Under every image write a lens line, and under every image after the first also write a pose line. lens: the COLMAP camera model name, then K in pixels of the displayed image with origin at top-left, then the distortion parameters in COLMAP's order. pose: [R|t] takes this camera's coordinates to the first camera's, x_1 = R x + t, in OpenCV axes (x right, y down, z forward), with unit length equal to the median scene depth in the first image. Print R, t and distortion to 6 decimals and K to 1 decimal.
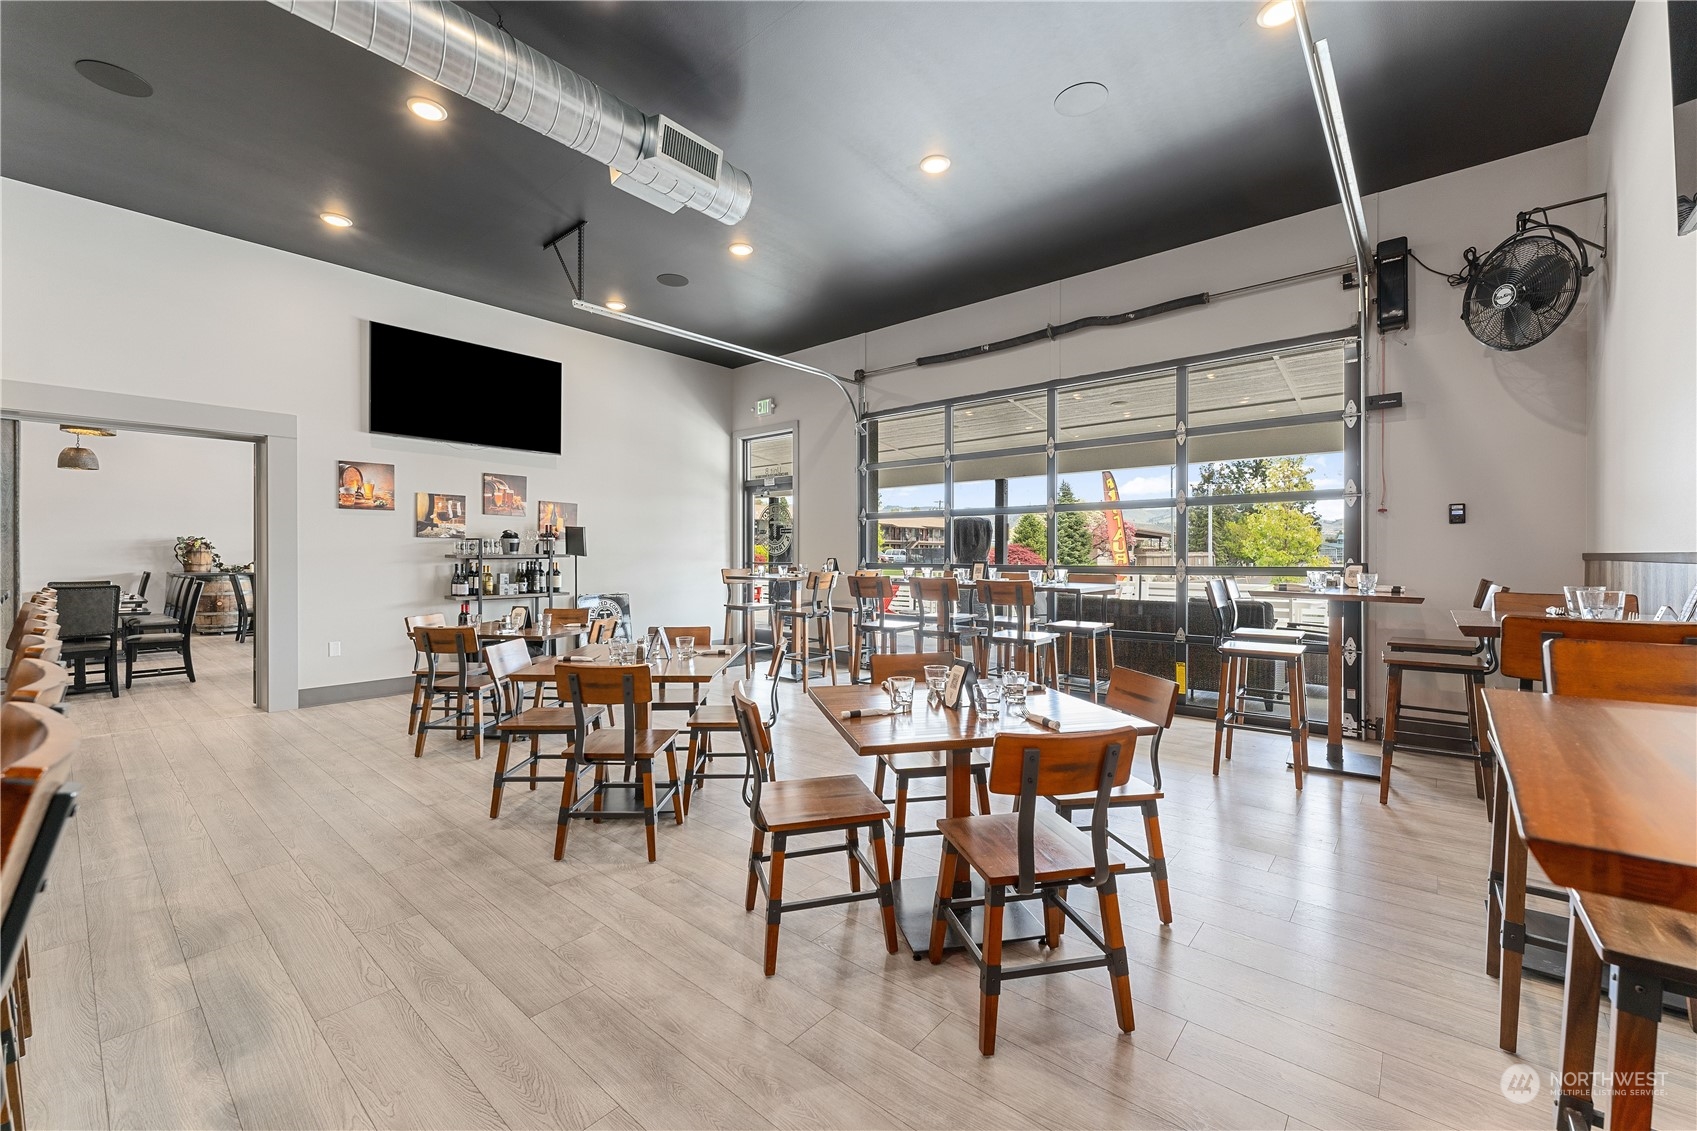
lens RADIAL K [[689.8, 0, 847.8], [0, 689.8, 553.1], [0, 0, 1]] dist [-0.001109, 0.000063]
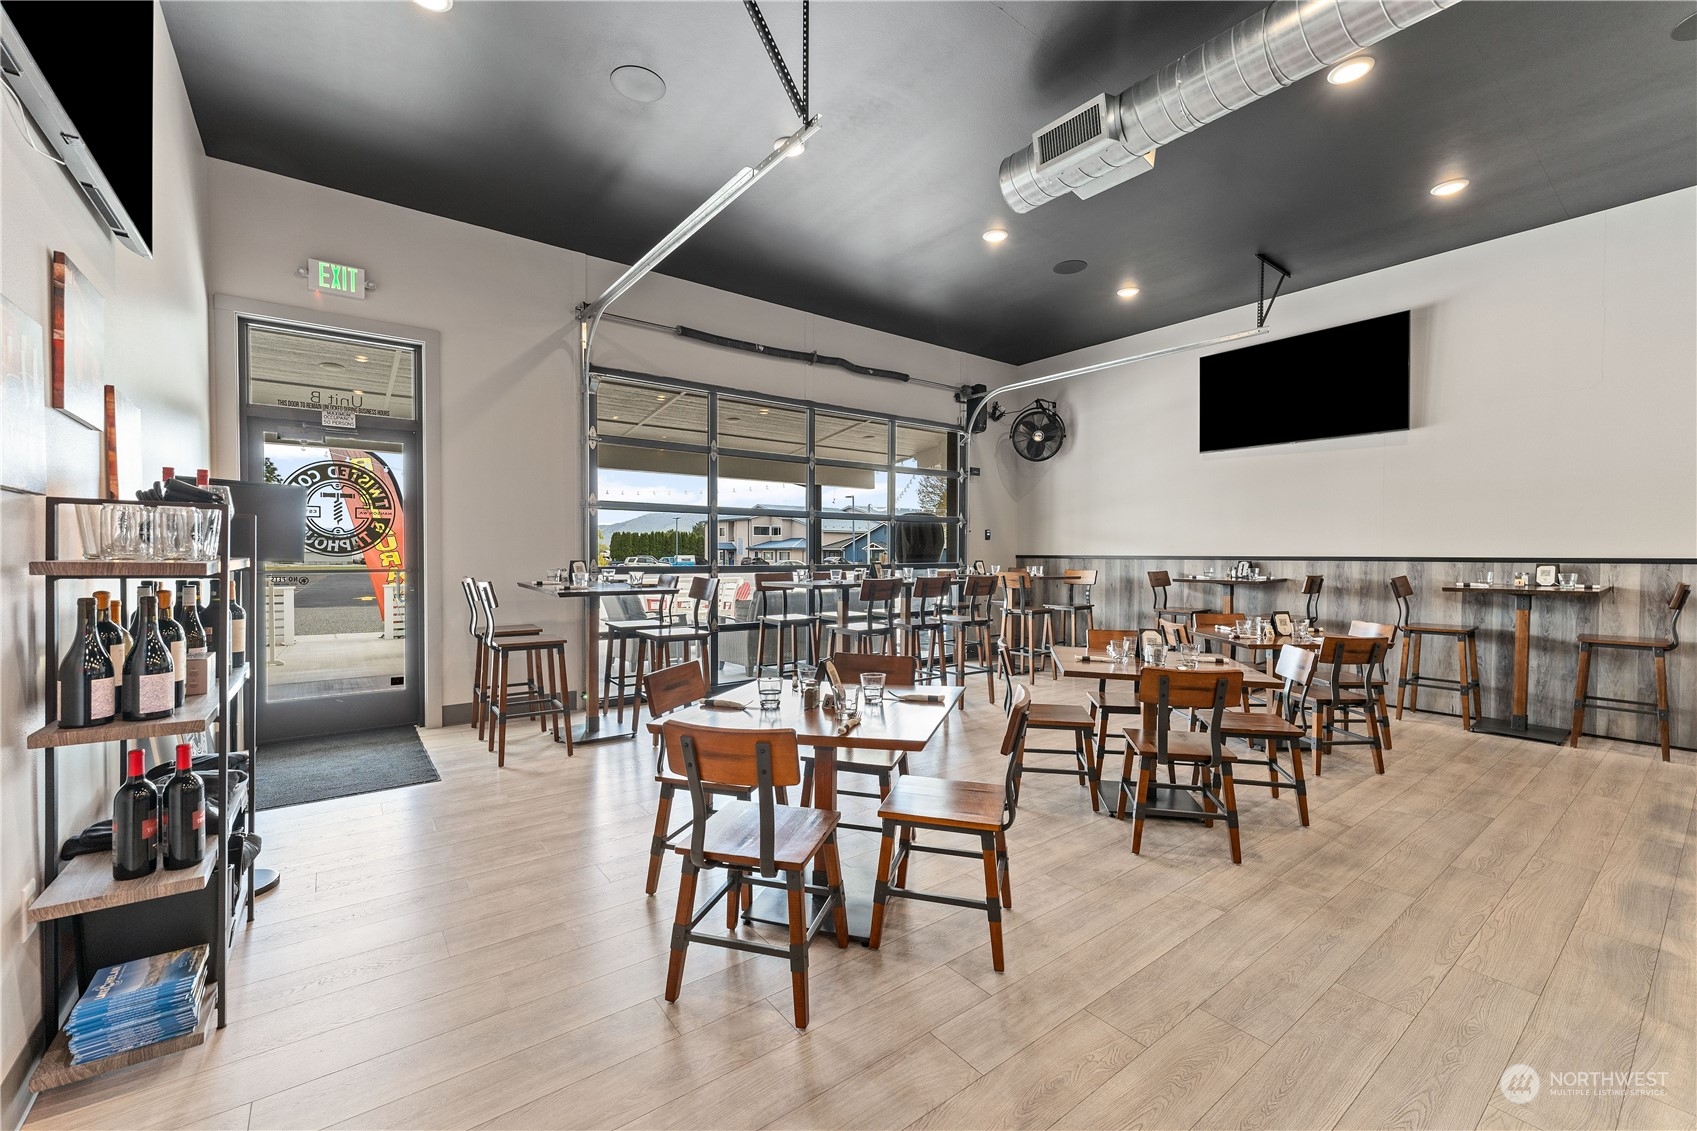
lens RADIAL K [[683.8, 0, 848.5], [0, 683.8, 565.5], [0, 0, 1]] dist [0.001155, 0.000235]
pose [[0.207825, -0.017411, 0.978011, -0.661463], [-0.005755, 0.999803, 0.019022, -0.002968], [-0.978149, -0.009581, 0.207684, 0.592598]]
